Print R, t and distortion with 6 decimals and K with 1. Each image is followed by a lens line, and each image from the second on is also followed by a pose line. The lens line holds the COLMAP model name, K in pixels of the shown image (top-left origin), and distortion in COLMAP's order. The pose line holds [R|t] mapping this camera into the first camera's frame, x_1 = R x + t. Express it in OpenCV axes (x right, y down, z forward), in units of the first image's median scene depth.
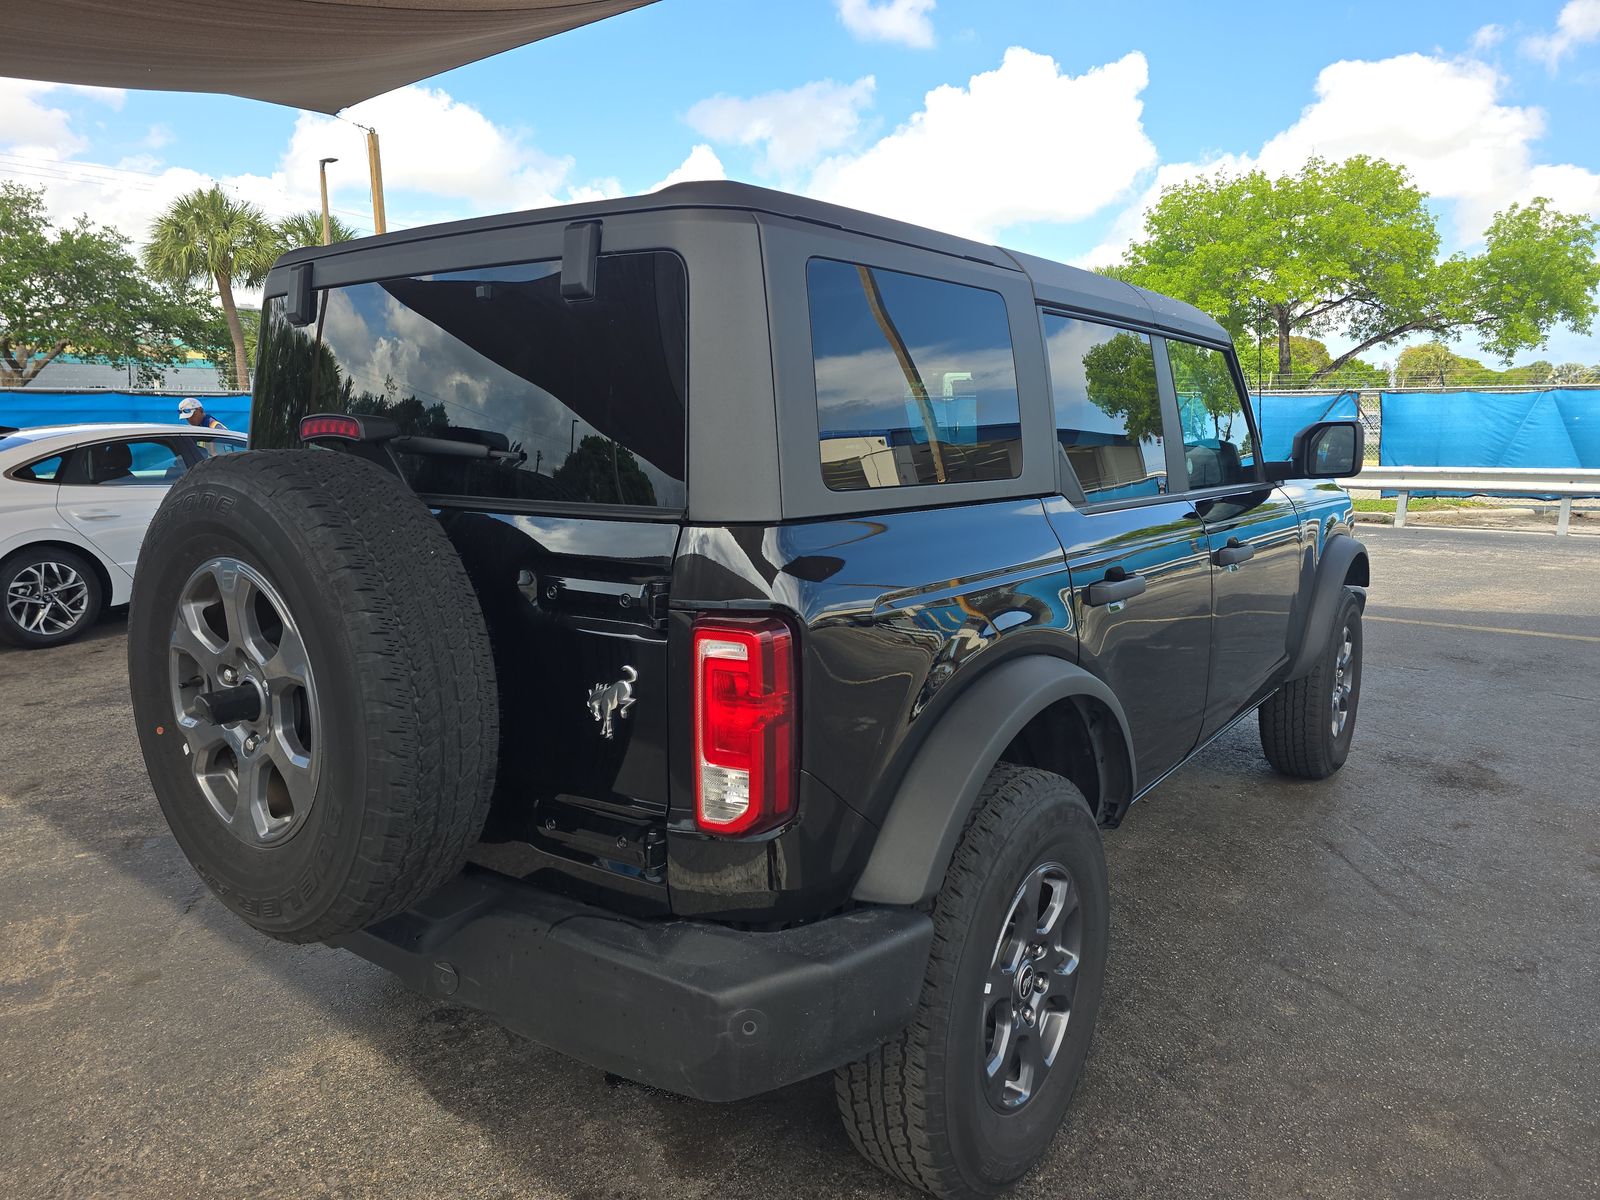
lens RADIAL K [[1176.9, 0, 800.0], [0, 1176.9, 600.0], [0, 0, 1]] dist [0.004108, 0.001668]
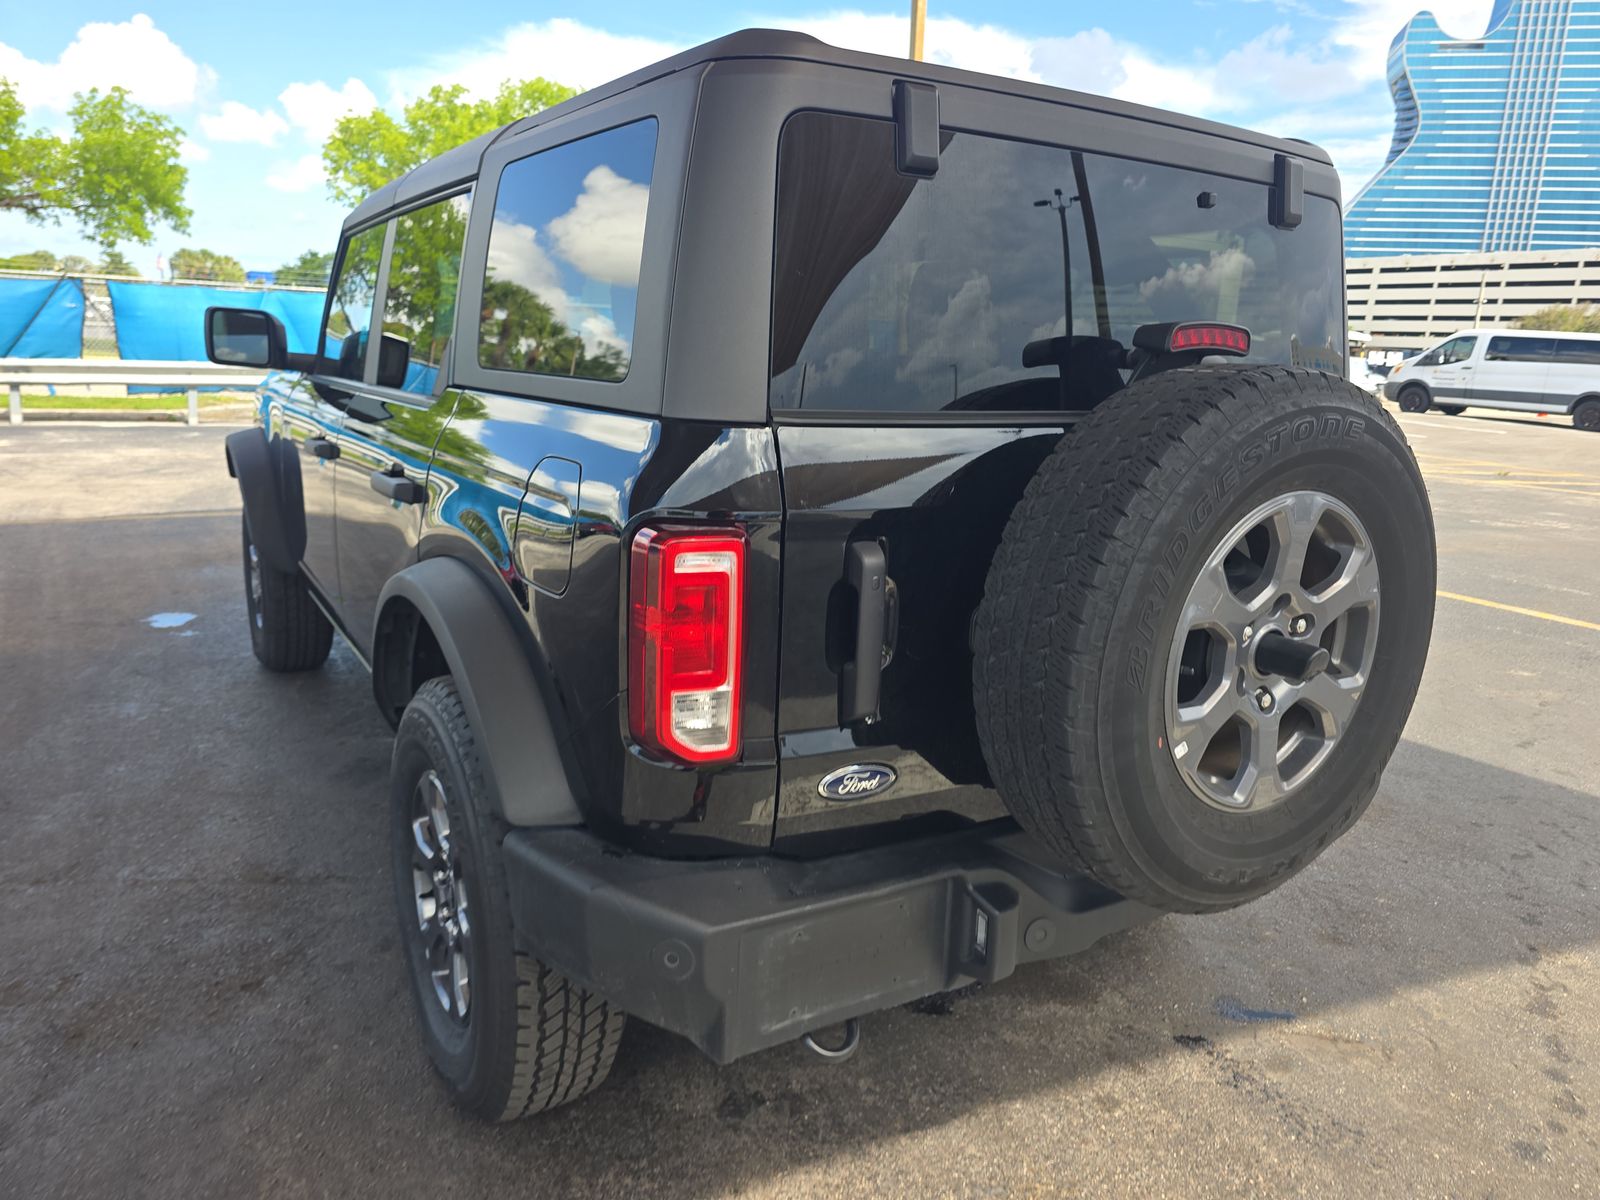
lens RADIAL K [[1176.9, 0, 800.0], [0, 1176.9, 600.0], [0, 0, 1]] dist [0.004108, 0.001668]
pose [[0.414194, -0.166466, 0.894836, -0.098363], [0.086536, 0.985882, 0.143348, -0.007798], [-0.906065, 0.018061, 0.422752, 0.066837]]
